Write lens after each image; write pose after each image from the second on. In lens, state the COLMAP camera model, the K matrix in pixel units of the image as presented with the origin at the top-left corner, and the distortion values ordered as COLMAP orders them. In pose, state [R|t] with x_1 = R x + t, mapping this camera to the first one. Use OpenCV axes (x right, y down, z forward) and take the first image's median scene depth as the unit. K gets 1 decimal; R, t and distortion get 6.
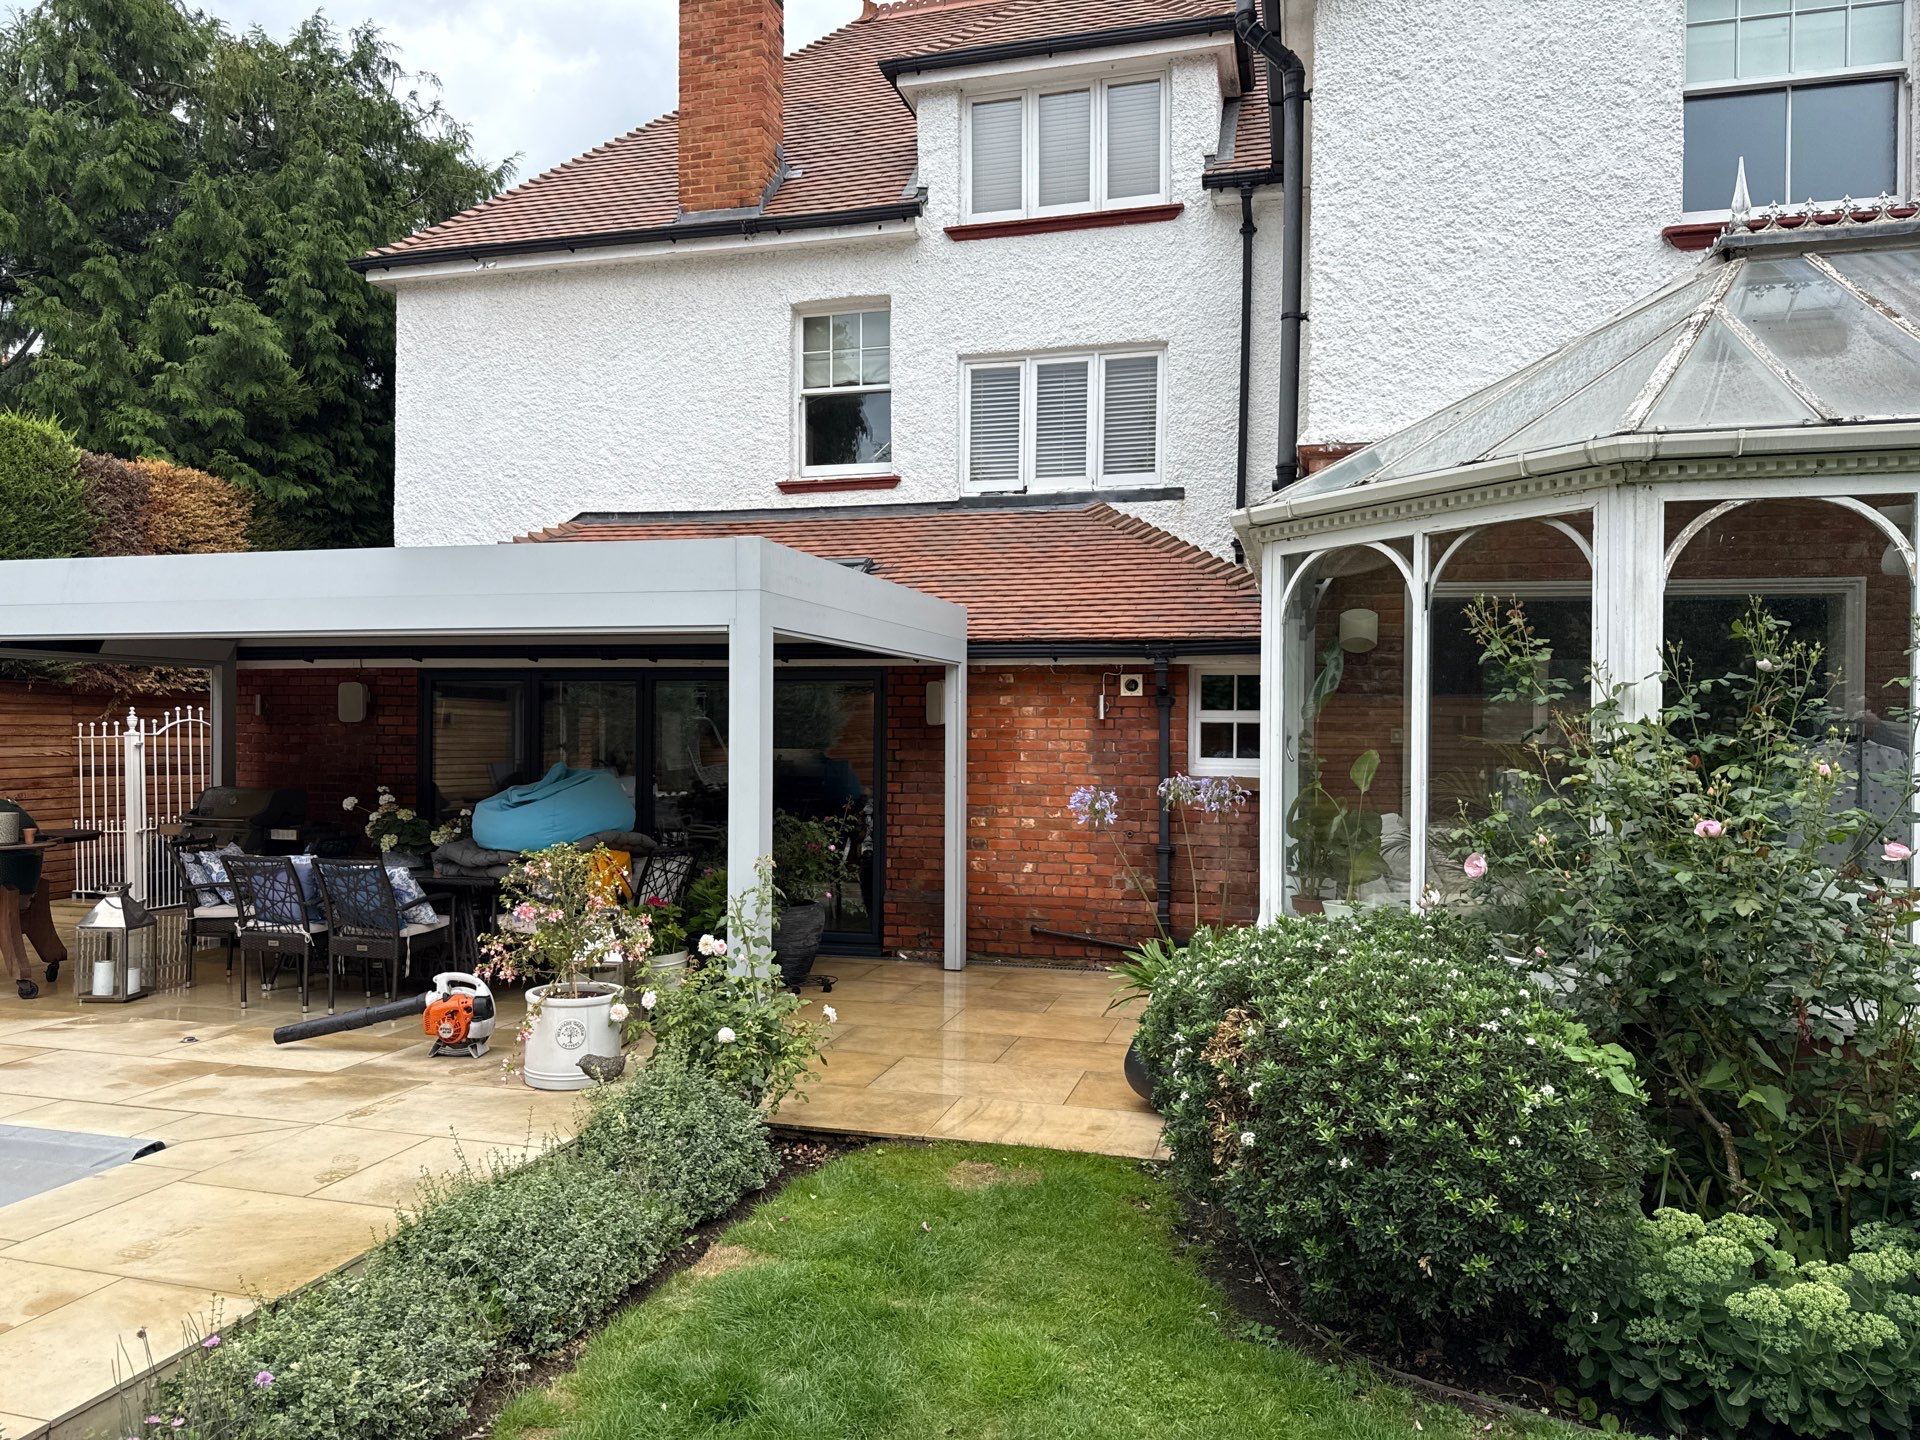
lens RADIAL K [[1318.5, 0, 985.6], [0, 1318.5, 730.9], [0, 0, 1]] dist [0.135759, -0.238634]
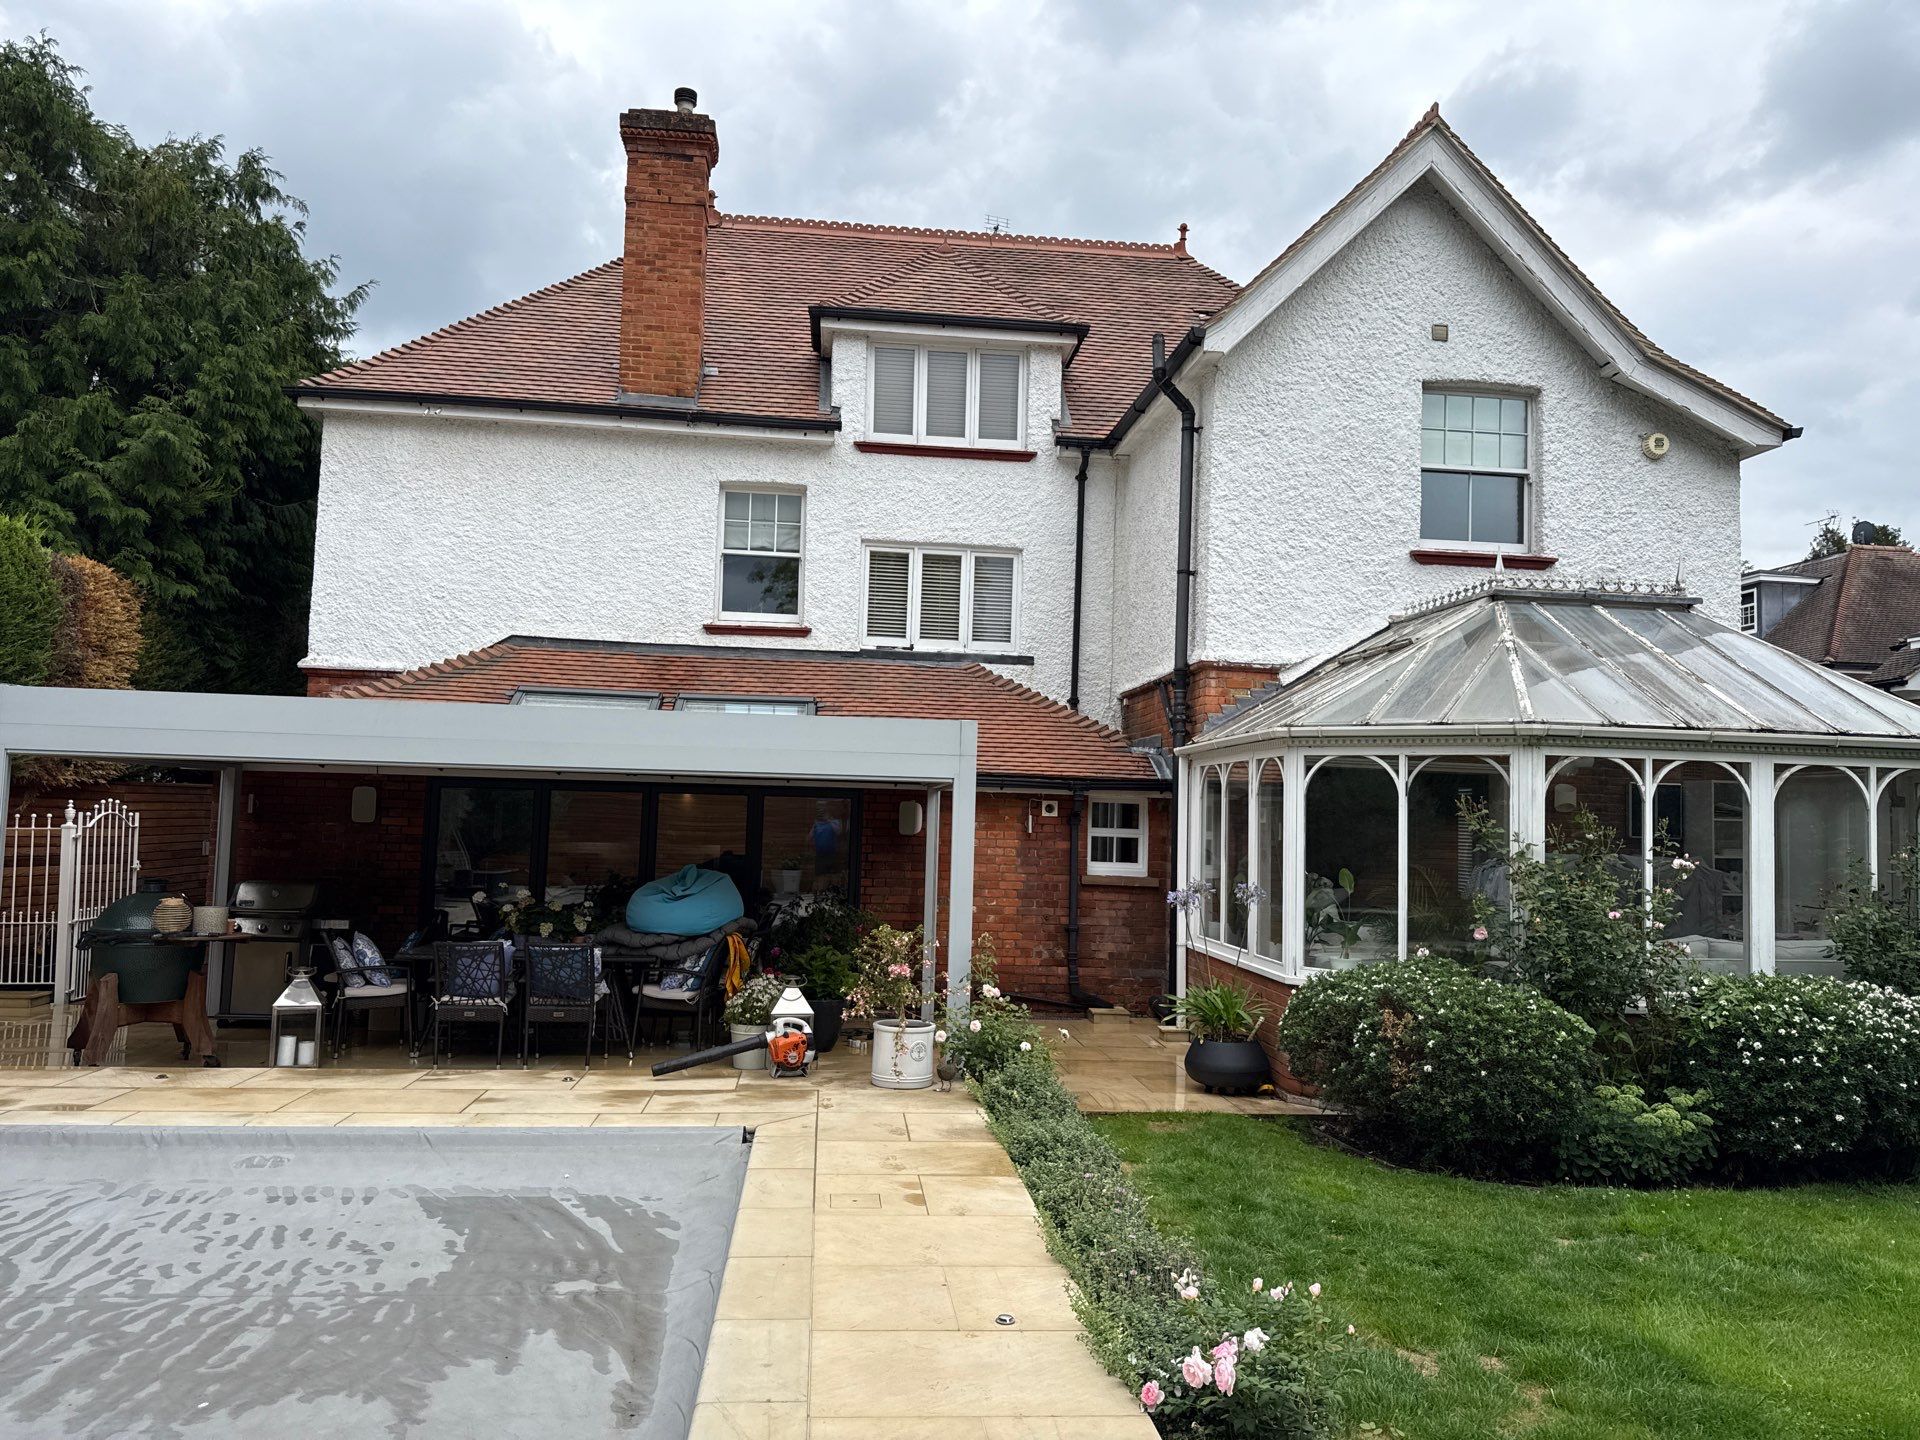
lens RADIAL K [[1318.5, 0, 985.6], [0, 1318.5, 730.9], [0, 0, 1]] dist [0.135759, -0.238634]
pose [[0.928367, 0.044690, 0.368967, -0.372245], [-0.022028, 0.997615, -0.065408, -0.019113], [-0.371010, 0.052595, 0.927138, -0.209046]]
